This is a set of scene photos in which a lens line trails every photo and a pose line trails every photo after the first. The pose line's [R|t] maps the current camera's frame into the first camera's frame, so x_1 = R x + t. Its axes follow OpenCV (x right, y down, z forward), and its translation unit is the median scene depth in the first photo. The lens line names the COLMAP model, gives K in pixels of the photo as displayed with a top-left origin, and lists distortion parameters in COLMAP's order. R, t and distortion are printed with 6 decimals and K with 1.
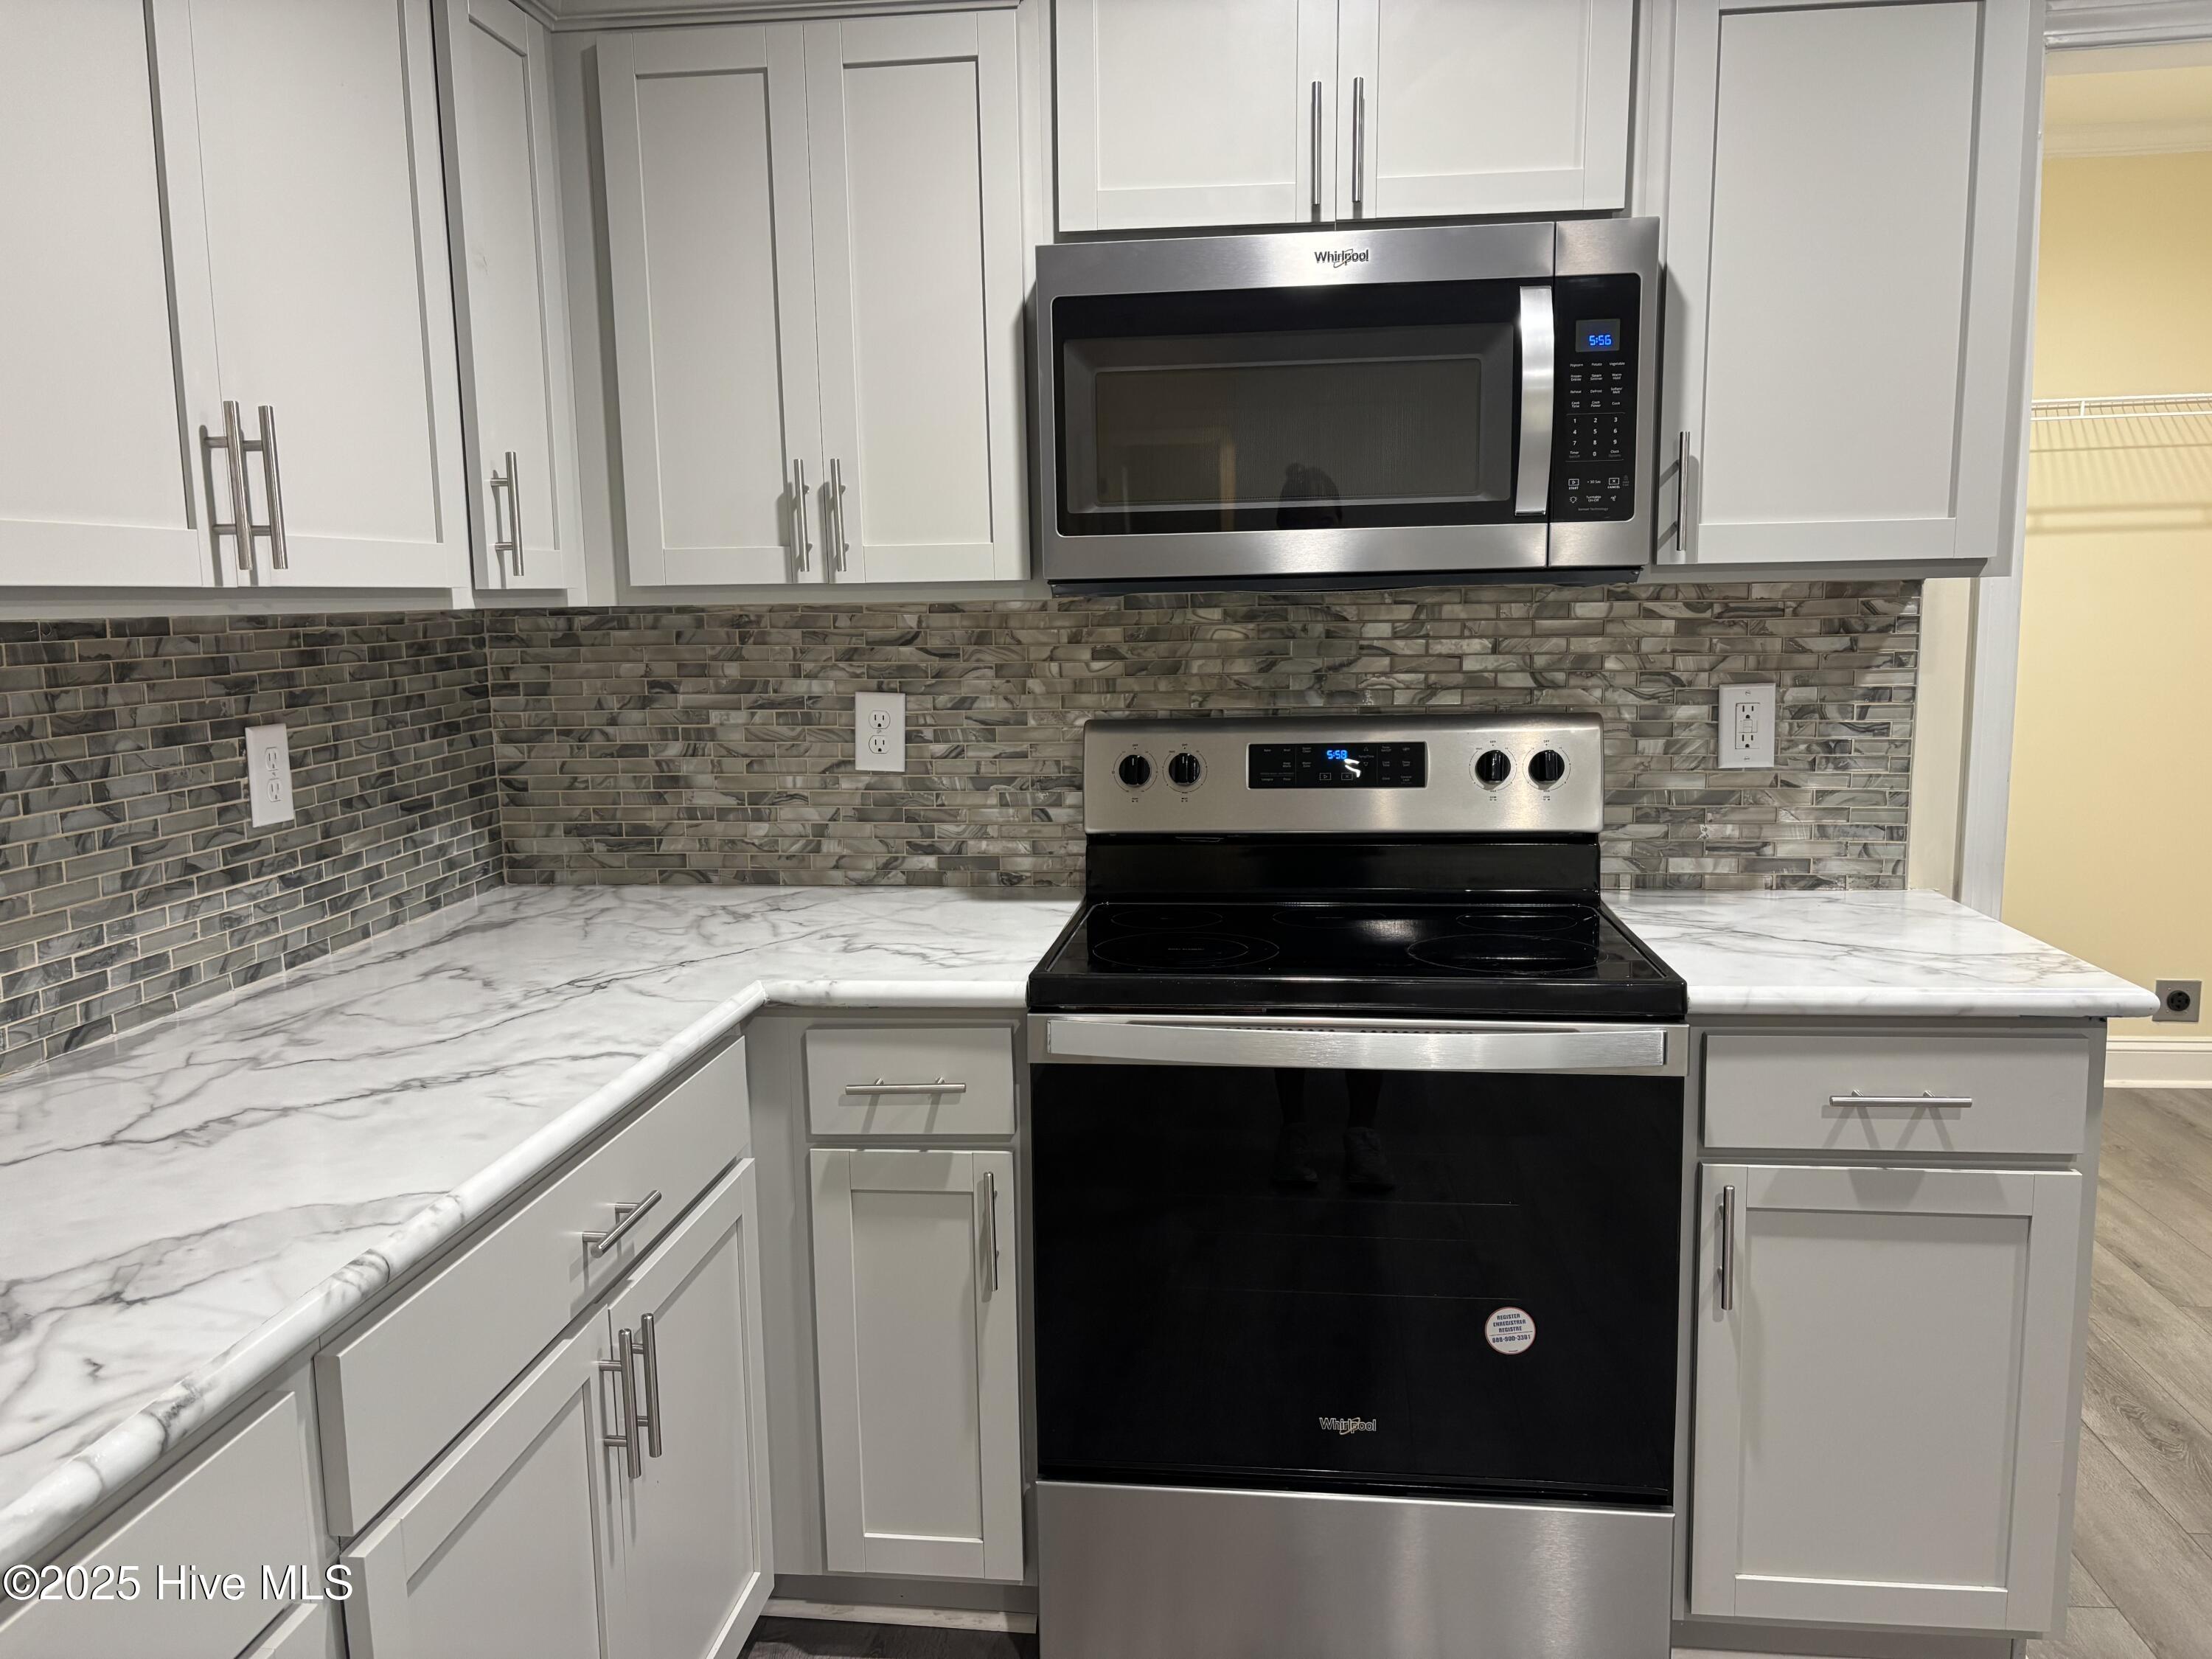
lens RADIAL K [[1711.6, 0, 1104.8], [0, 1711.6, 836.8], [0, 0, 1]] dist [0.059400, -0.035125]
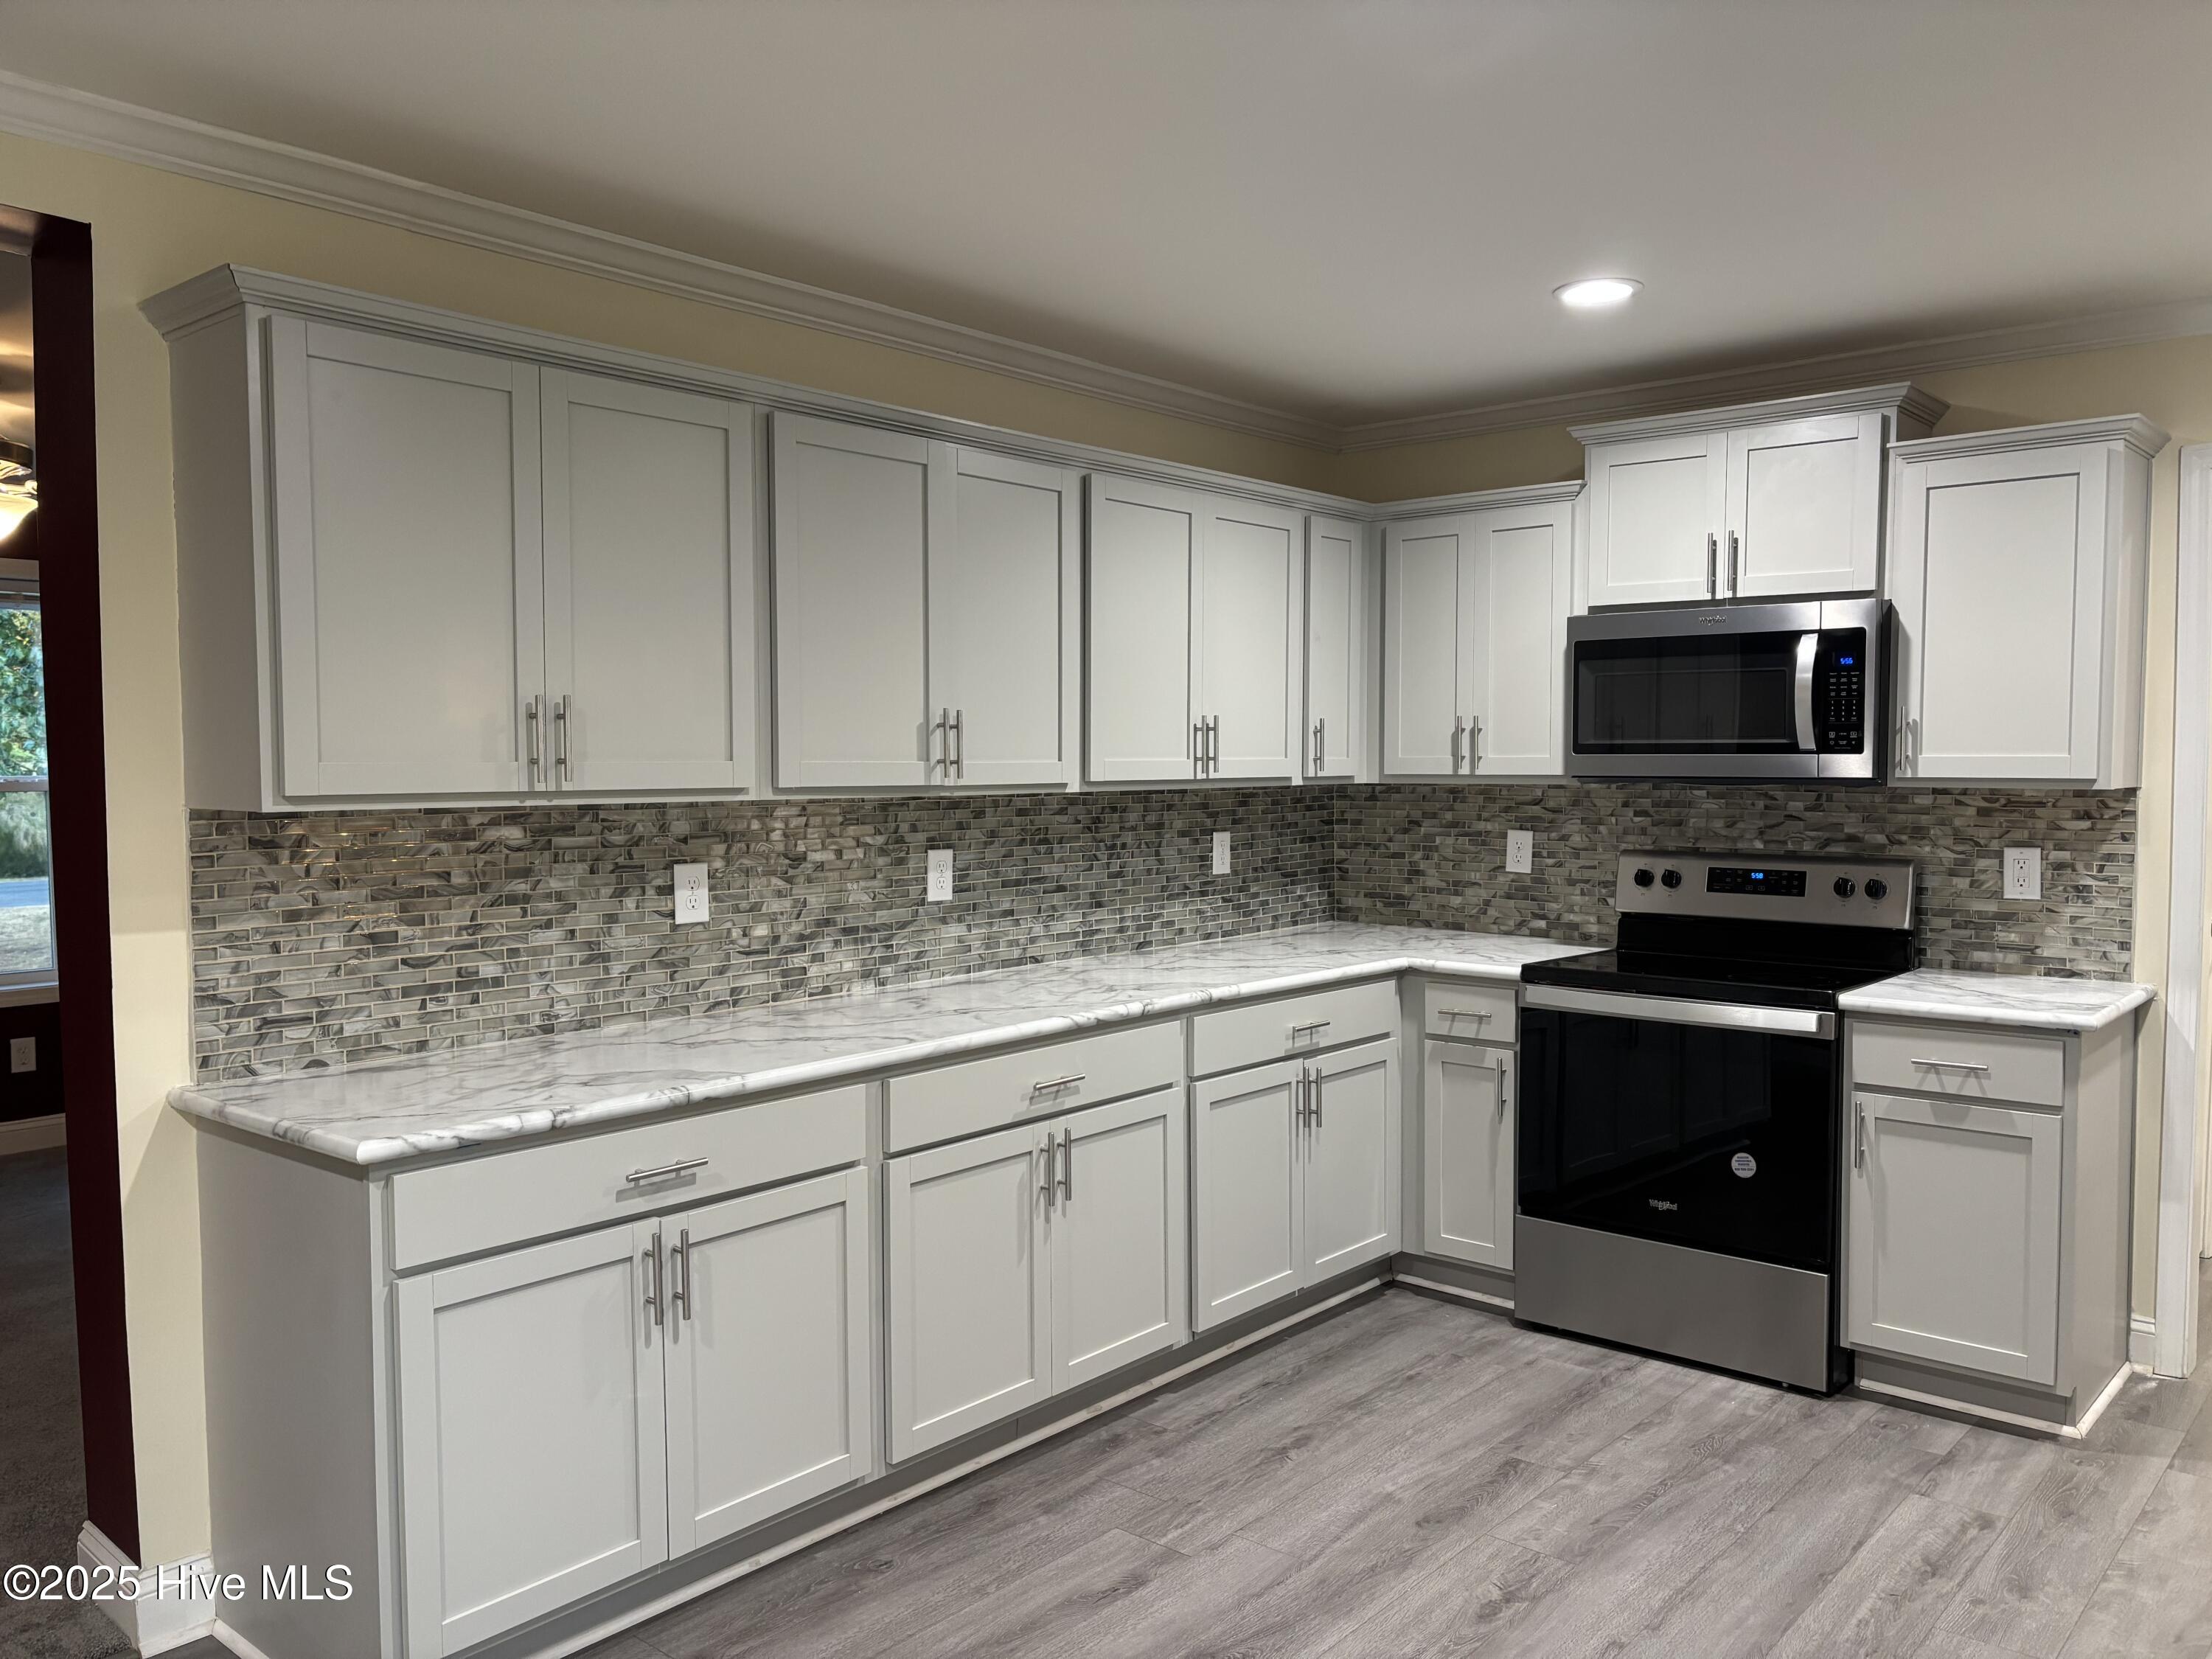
lens RADIAL K [[1711.6, 0, 1098.0], [0, 1711.6, 838.8], [0, 0, 1]] dist [0.059400, -0.035125]
pose [[0.830121, 0.045534, -0.555721, 0.591644], [-0.090497, 0.994448, -0.053699, 0.075414], [0.550191, 0.094867, 0.829633, -0.901912]]
